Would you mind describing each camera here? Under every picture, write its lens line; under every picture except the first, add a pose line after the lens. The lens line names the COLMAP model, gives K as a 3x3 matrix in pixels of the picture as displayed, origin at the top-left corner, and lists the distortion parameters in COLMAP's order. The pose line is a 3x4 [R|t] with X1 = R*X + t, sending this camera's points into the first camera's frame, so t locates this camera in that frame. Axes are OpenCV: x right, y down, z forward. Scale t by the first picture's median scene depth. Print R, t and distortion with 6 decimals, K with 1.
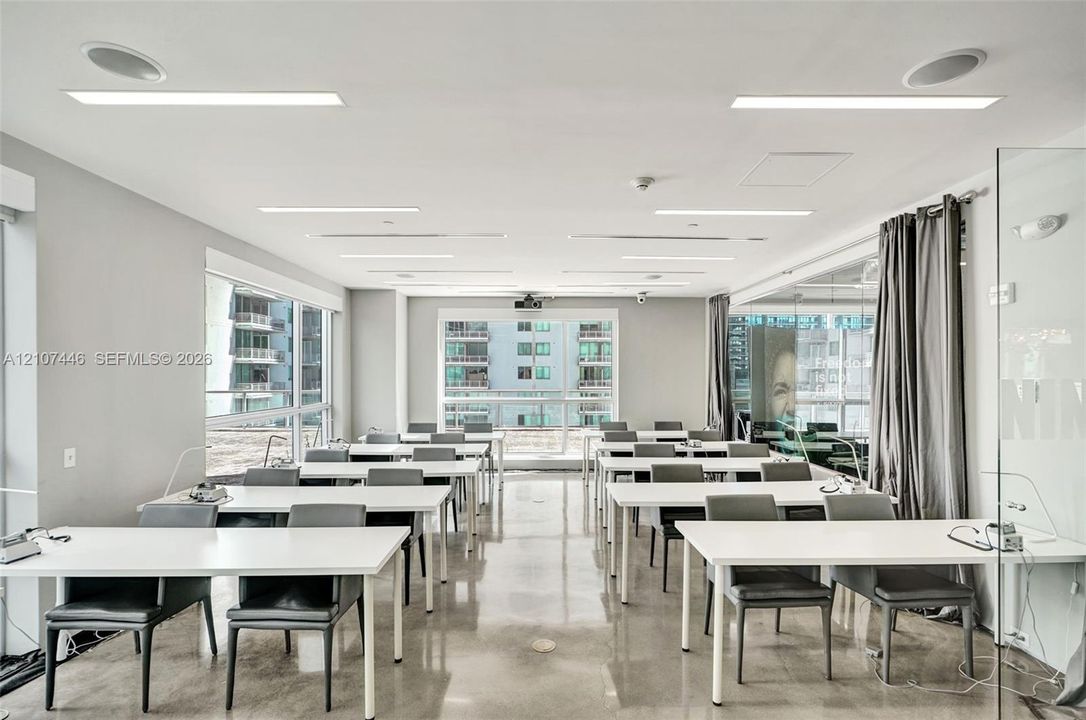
lens RADIAL K [[501.5, 0, 544.1], [0, 501.5, 368.2], [0, 0, 1]] dist [0.000139, 0.001191]
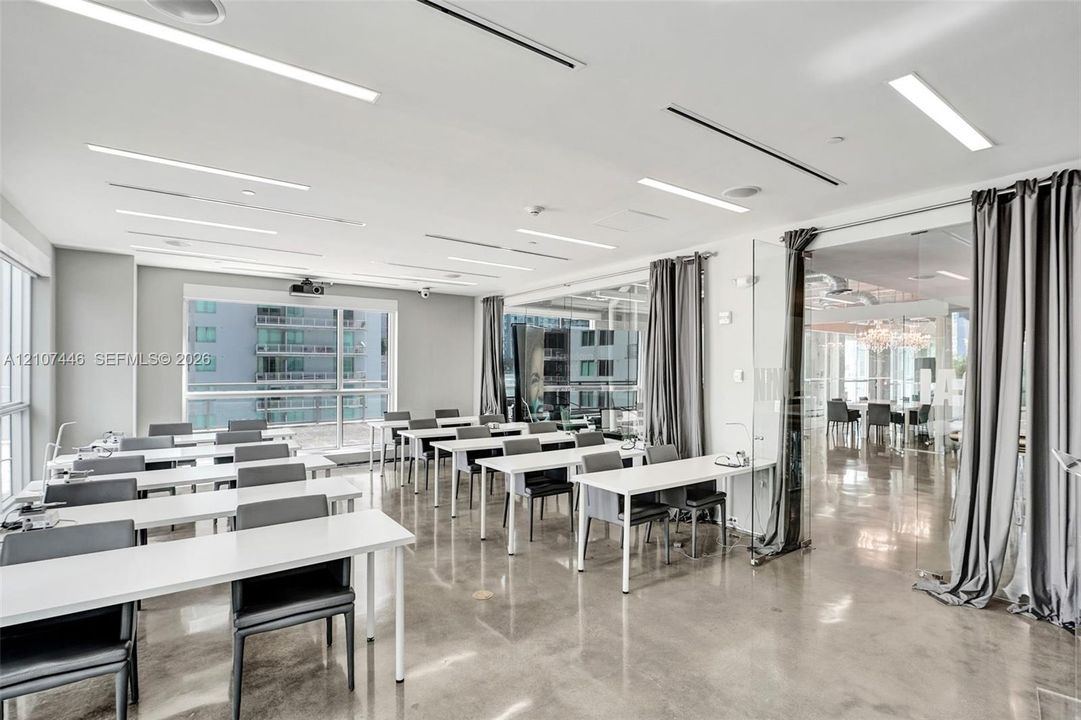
lens RADIAL K [[512.5, 0, 540.5], [0, 512.5, 360.0], [0, 0, 1]] dist [0.001582, 0.000555]
pose [[0.826697, 0.011666, 0.562526, -0.317755], [-0.011413, 0.999927, -0.003965, 0.004071], [-0.562532, -0.003142, 0.826770, -0.035917]]
